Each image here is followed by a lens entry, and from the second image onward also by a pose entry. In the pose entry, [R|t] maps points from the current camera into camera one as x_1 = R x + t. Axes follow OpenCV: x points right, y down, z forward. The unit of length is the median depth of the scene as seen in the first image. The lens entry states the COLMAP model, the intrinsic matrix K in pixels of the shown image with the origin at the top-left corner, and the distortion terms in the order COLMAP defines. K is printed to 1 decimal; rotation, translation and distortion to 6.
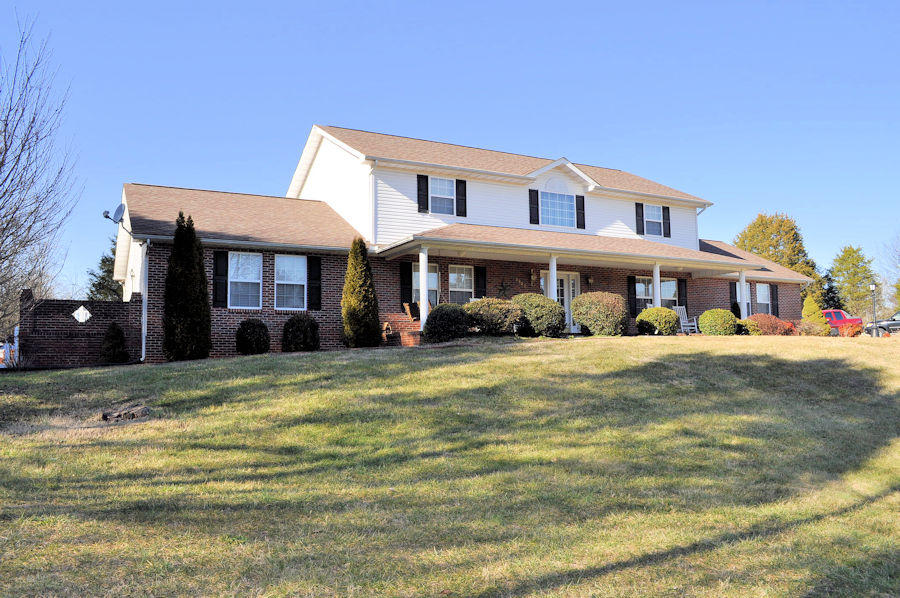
lens RADIAL K [[669.4, 0, 428.1], [0, 669.4, 299.6], [0, 0, 1]] dist [-0.074467, 0.000171]
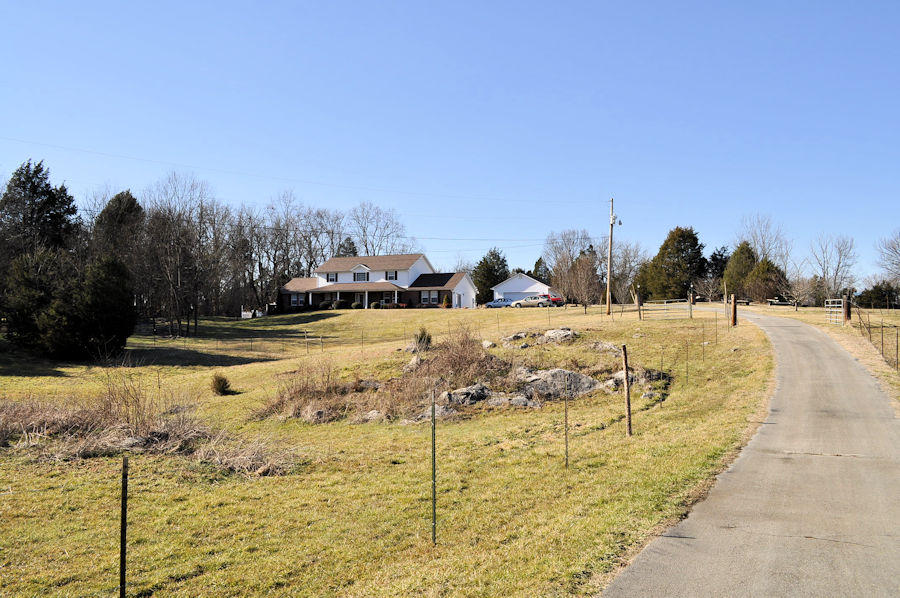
lens RADIAL K [[699.2, 0, 450.0], [0, 699.2, 299.0], [0, 0, 1]] dist [-0.078146, 0.005476]
pose [[0.681685, -0.029348, -0.731057, 3.558538], [0.056484, 0.998324, 0.012591, -0.028823], [0.729462, -0.049876, 0.682201, -1.419590]]
